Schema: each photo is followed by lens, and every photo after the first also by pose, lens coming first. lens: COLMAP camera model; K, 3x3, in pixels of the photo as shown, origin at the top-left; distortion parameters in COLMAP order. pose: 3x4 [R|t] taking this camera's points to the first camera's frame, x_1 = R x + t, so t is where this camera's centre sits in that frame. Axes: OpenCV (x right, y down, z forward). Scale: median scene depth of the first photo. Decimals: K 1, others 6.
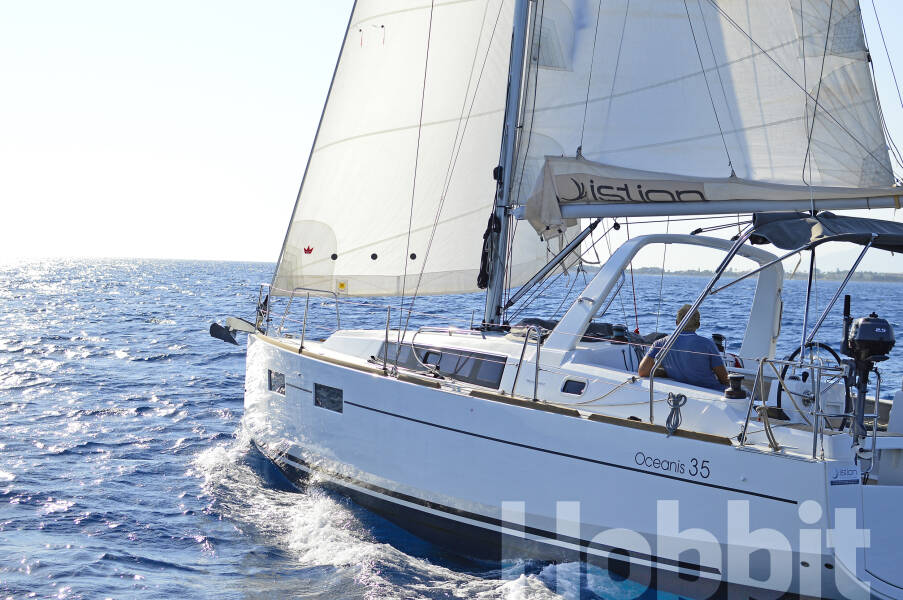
lens RADIAL K [[1427.9, 0, 451.1], [0, 1427.9, 303.9], [0, 0, 1]] dist [-0.001747, 0.000000]
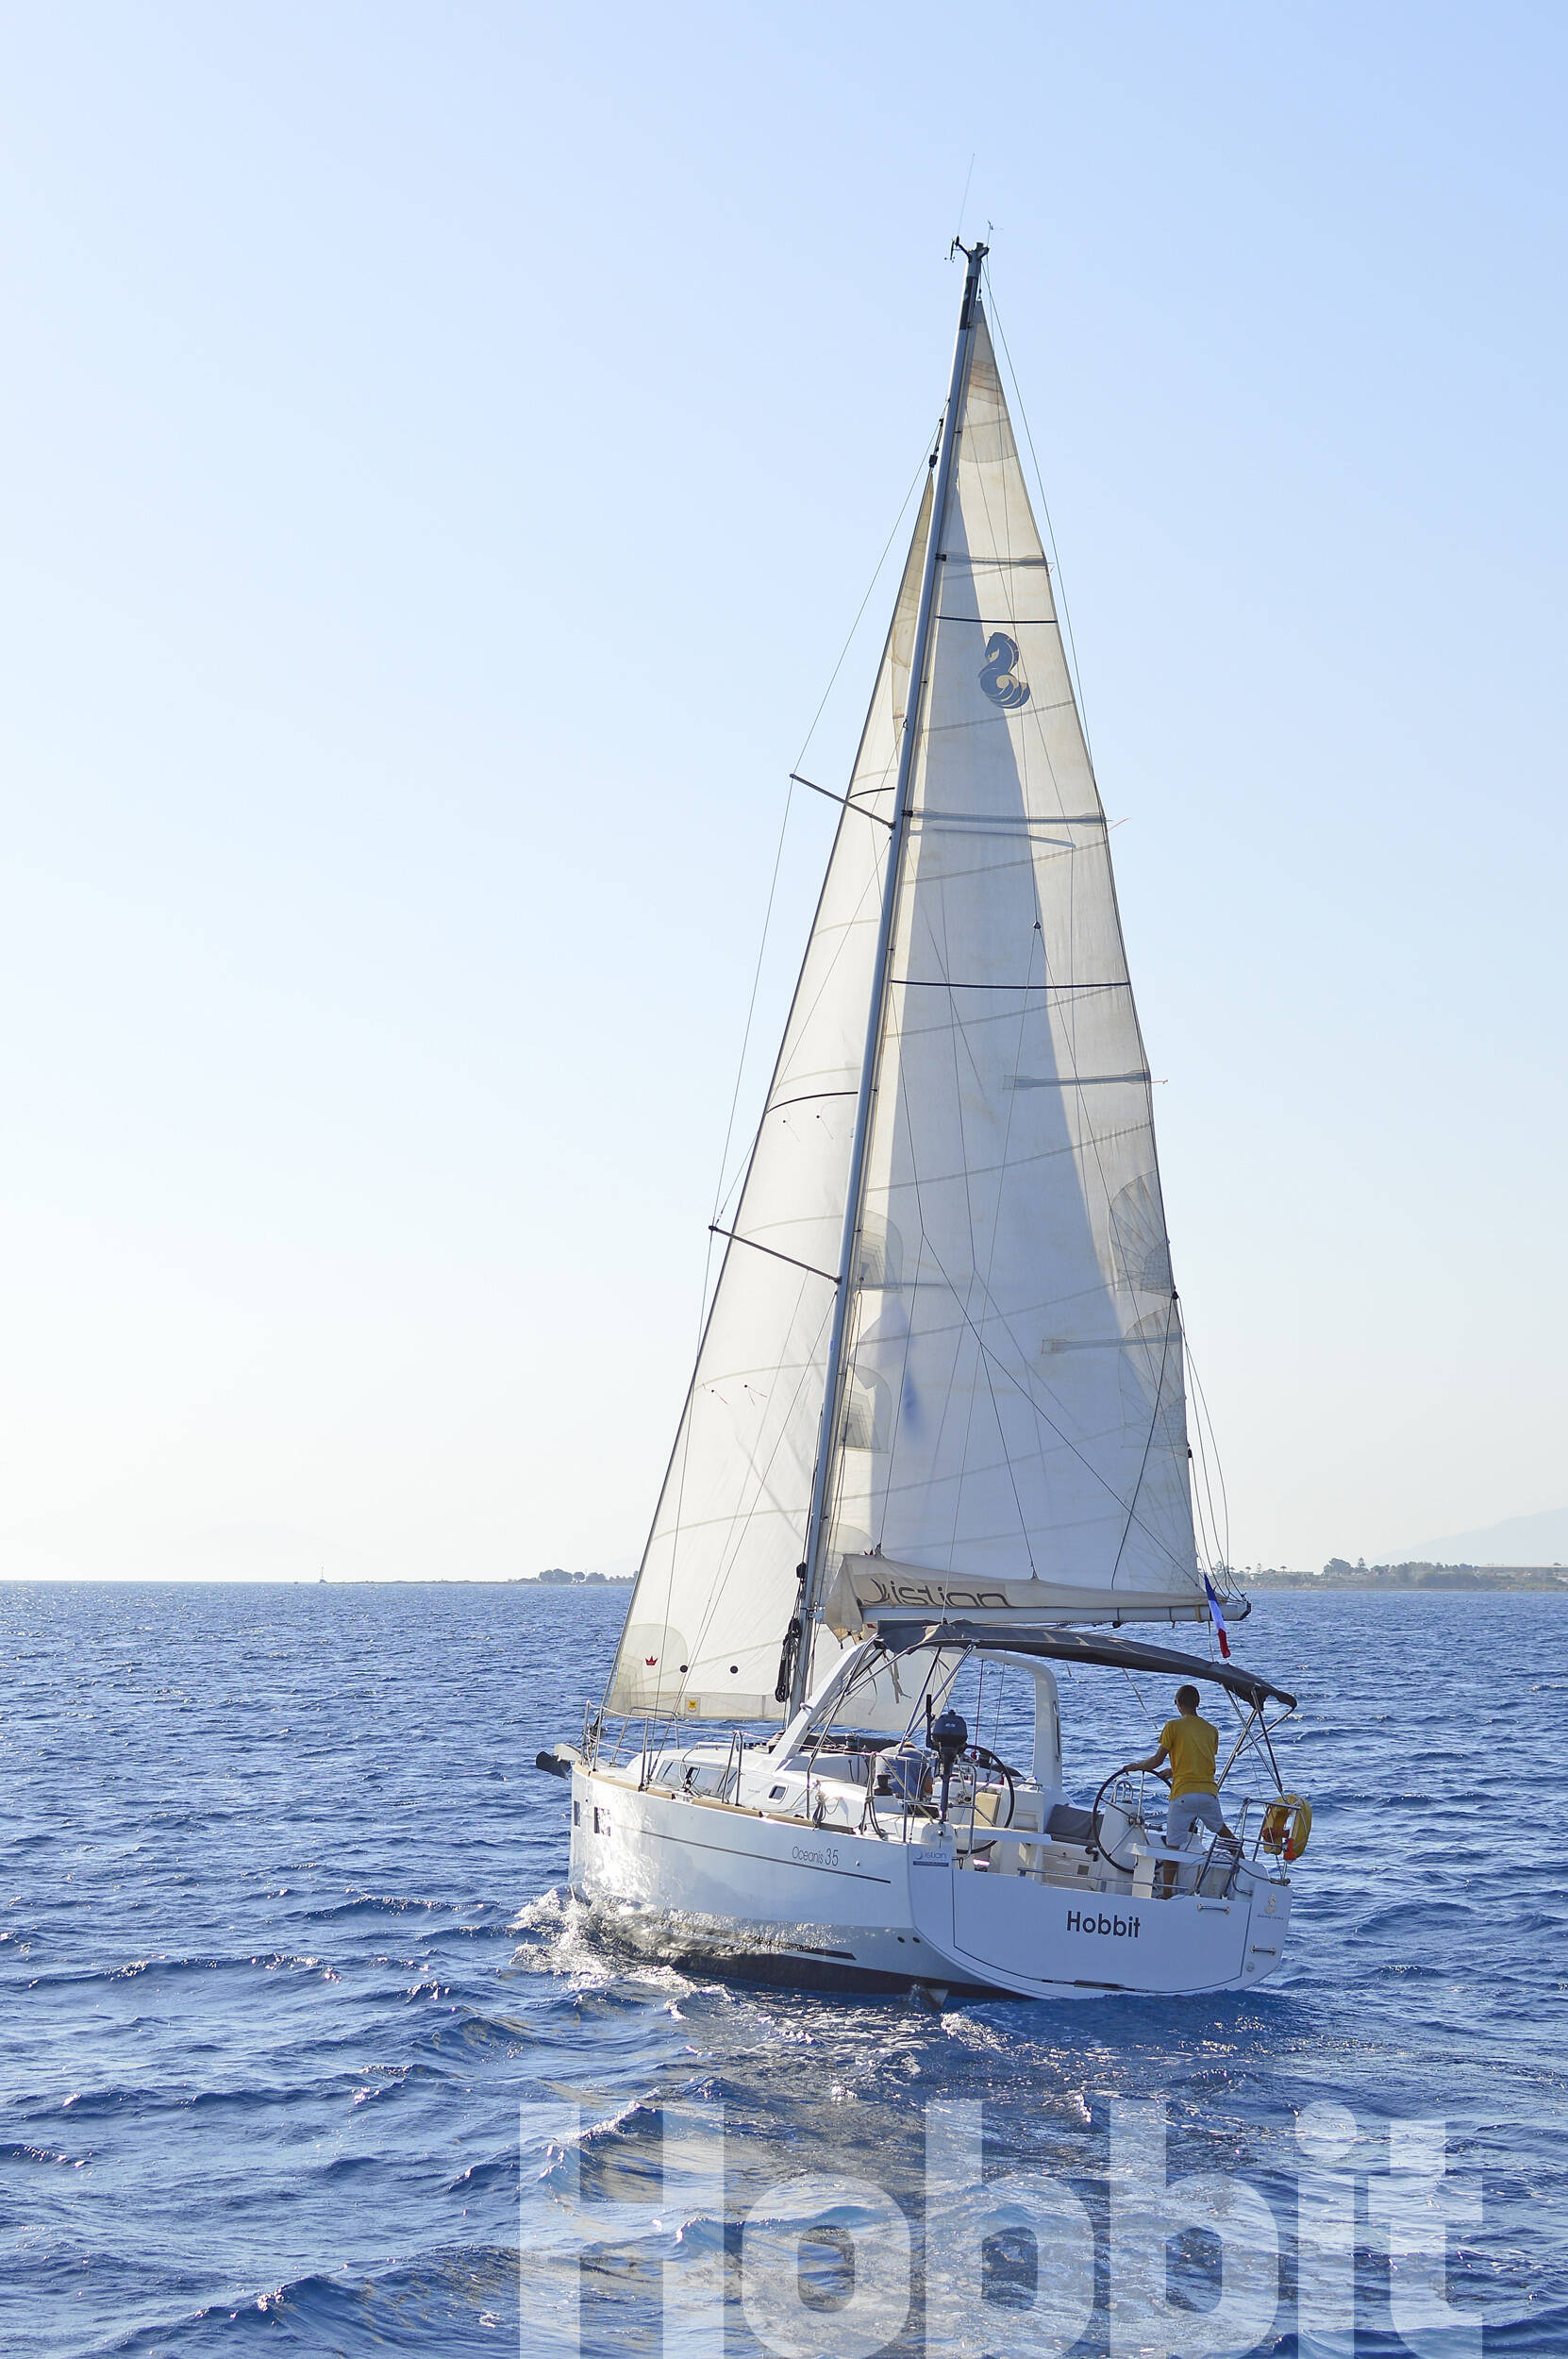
lens RADIAL K [[3730.0, 0, 797.0], [0, 3730.0, 1191.0], [0, 0, 1]] dist [-0.001747, 0.000000]
pose [[0.974616, -0.016087, -0.223305, 0.567924], [-0.022489, 0.985336, -0.169139, 0.069366], [0.222752, 0.169867, 0.959962, -1.301582]]
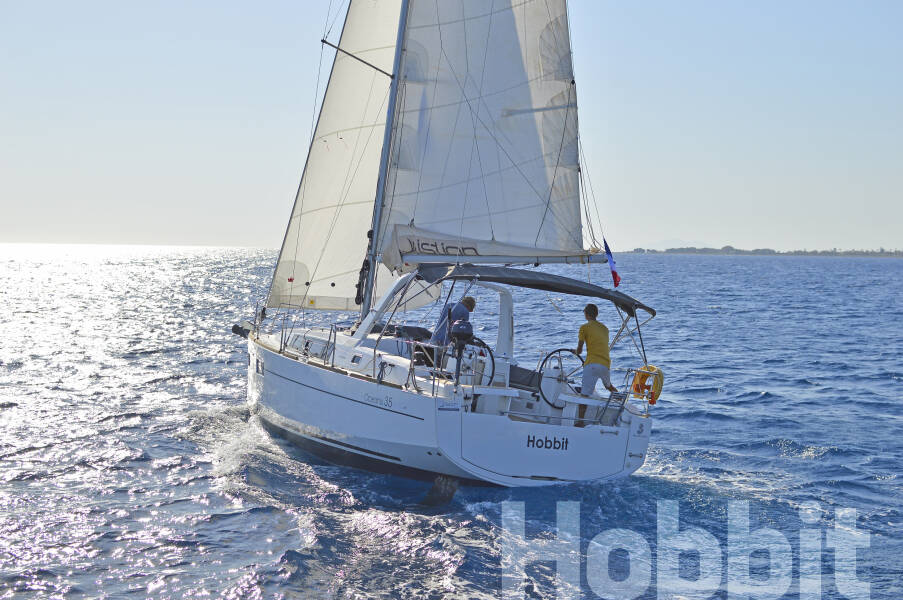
lens RADIAL K [[1333.0, 0, 448.7], [0, 1333.0, 303.2], [0, 0, 1]] dist [-0.021949, 0.000000]
pose [[0.987031, 0.032436, -0.157219, 0.371176], [-0.036330, 0.999099, -0.021961, 0.017064], [0.156365, 0.027388, 0.987320, -0.487658]]
